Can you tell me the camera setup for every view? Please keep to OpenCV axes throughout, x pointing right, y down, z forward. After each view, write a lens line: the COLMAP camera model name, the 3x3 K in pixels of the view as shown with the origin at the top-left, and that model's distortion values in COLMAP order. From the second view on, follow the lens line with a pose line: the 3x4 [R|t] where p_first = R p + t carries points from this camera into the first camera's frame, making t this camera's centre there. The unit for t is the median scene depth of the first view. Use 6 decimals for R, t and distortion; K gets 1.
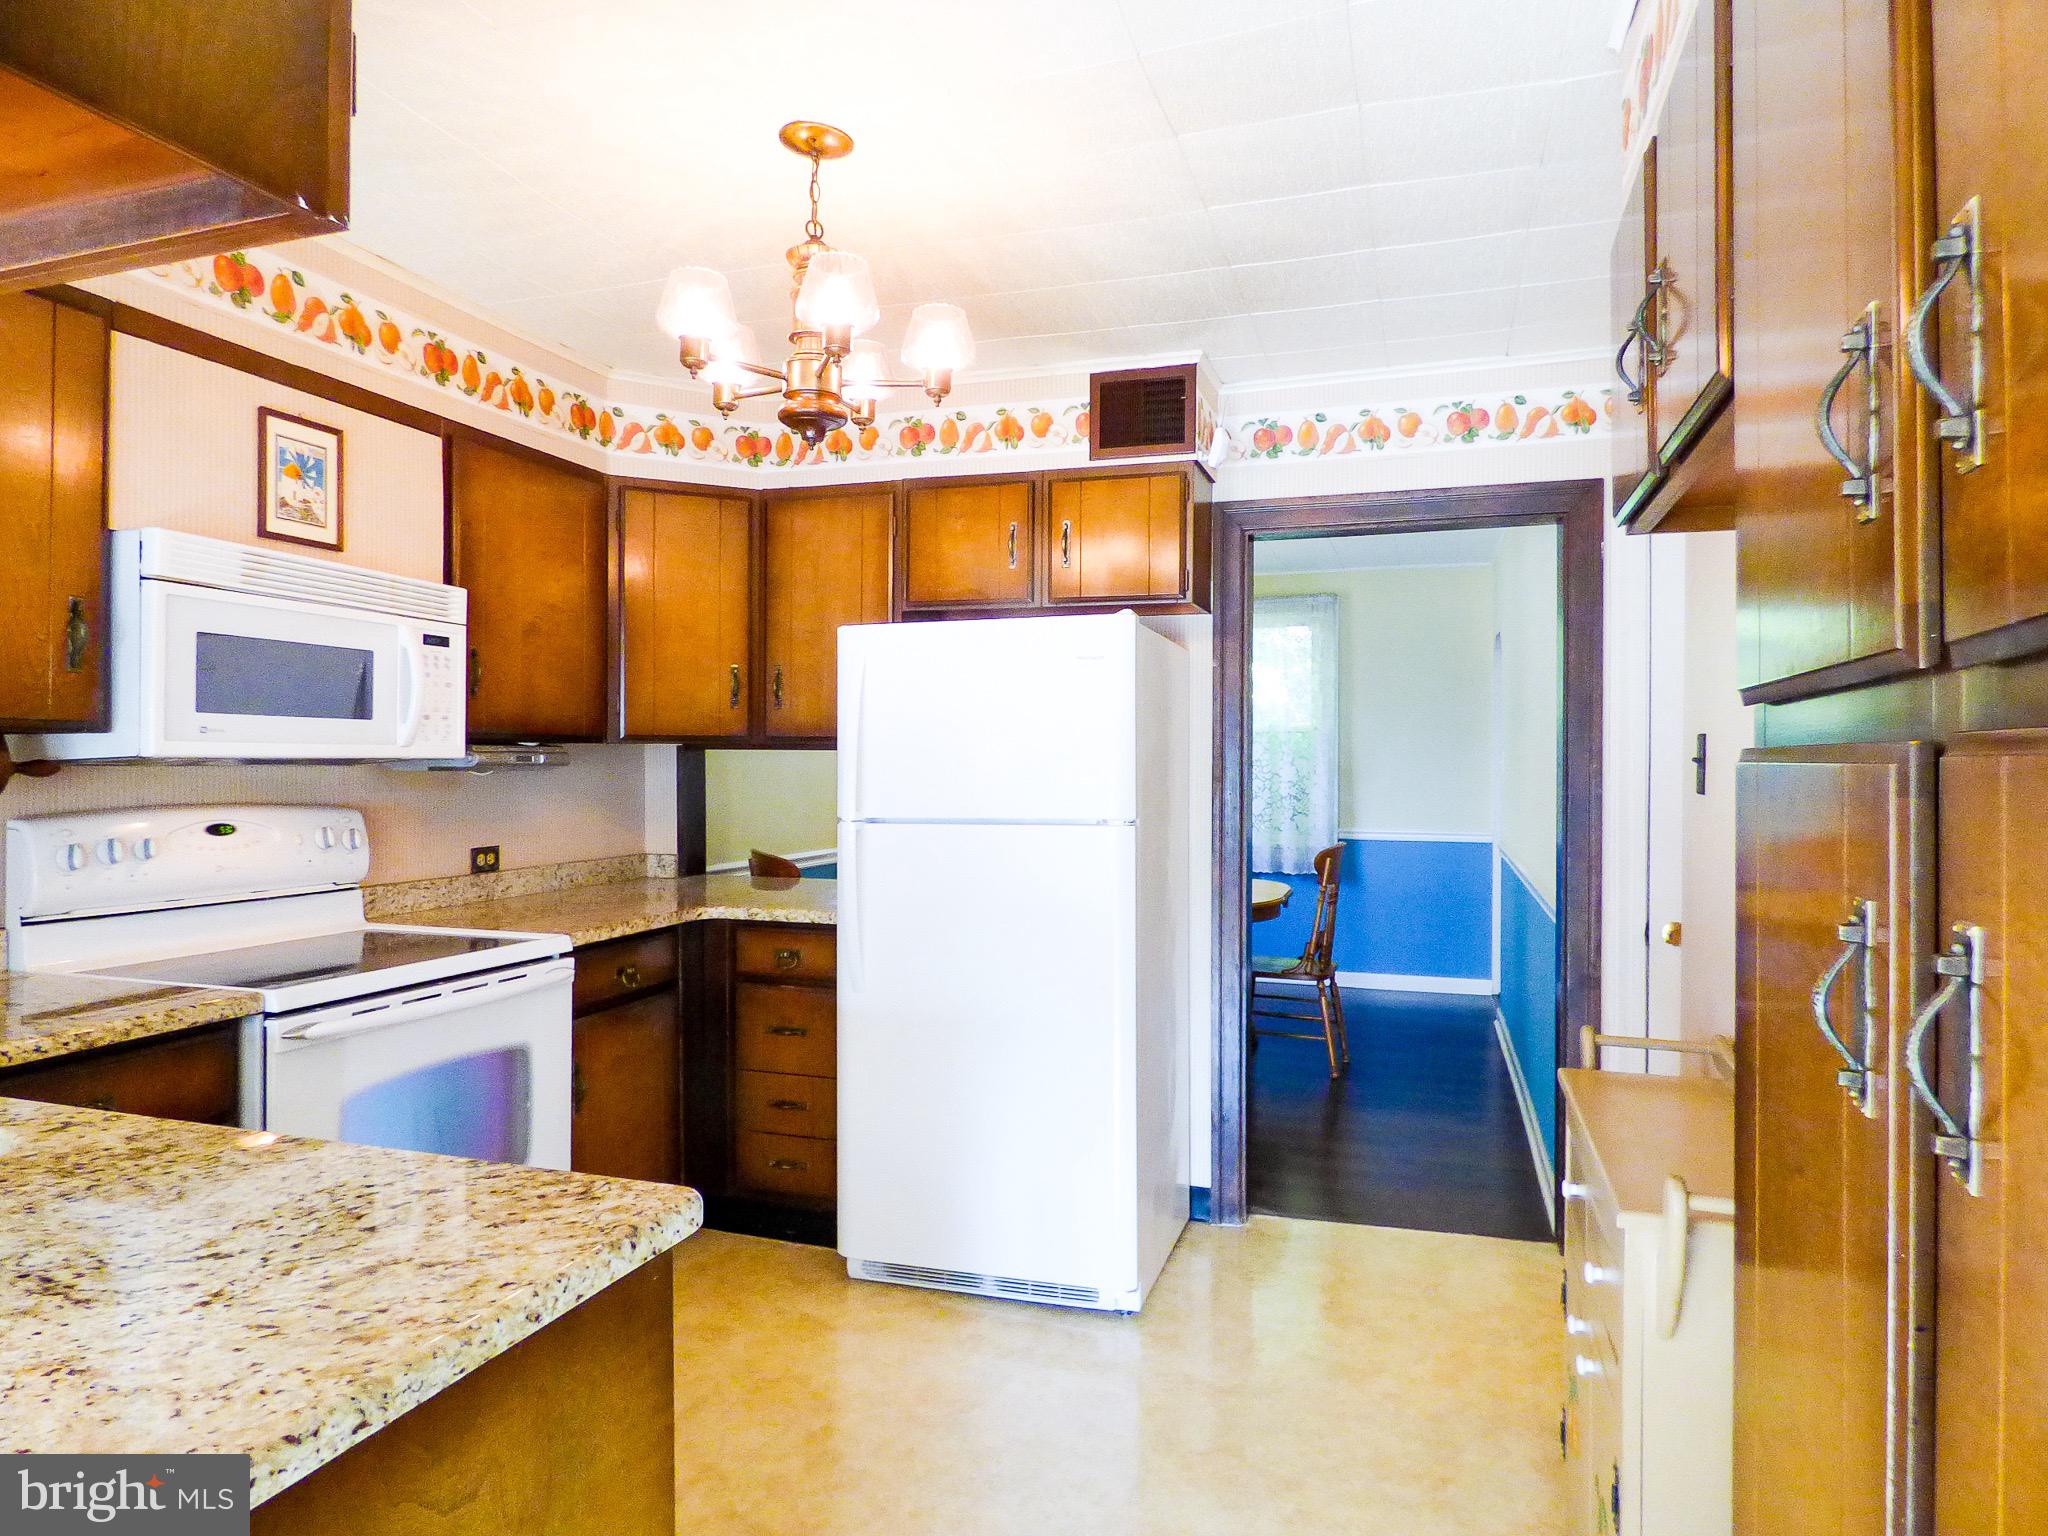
lens RADIAL K [[1188.4, 0, 1024.0], [0, 1188.4, 768.0], [0, 0, 1]] dist [-0.000739, 0.001197]
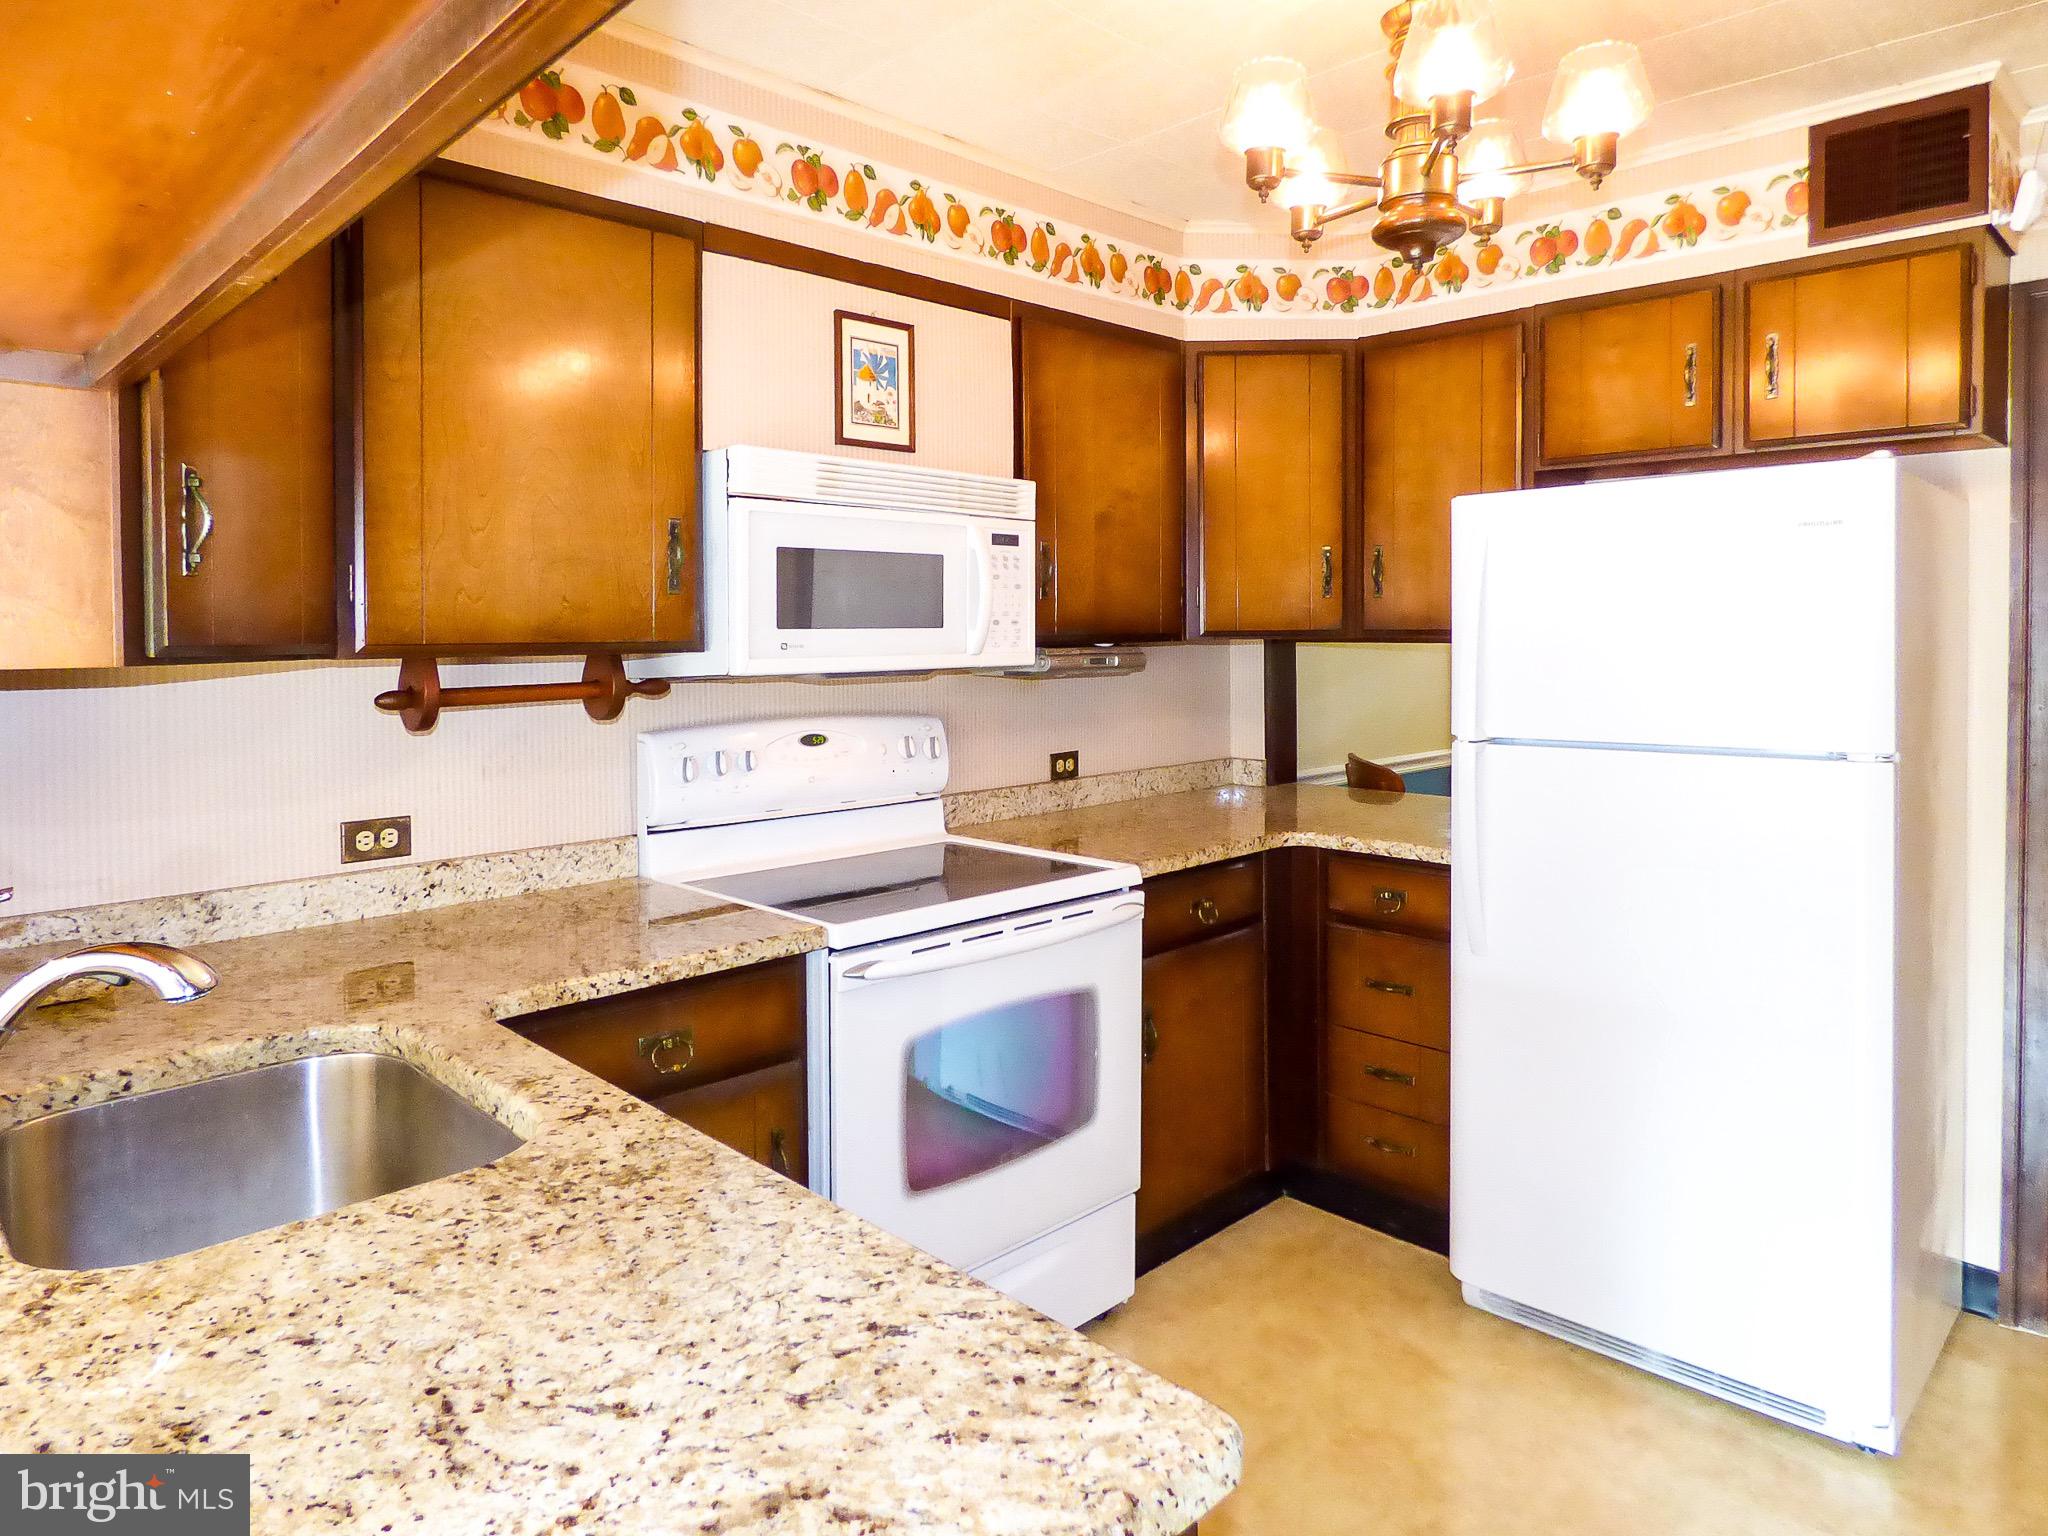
lens RADIAL K [[1229.6, 0, 1054.0], [0, 1229.6, 667.5], [0, 0, 1]] dist [-0.022435, 0.001915]
pose [[0.893516, 0.003383, -0.449018, -0.027205], [0.008526, 0.999664, 0.024499, -0.030166], [0.448950, -0.025718, 0.893187, 0.152666]]
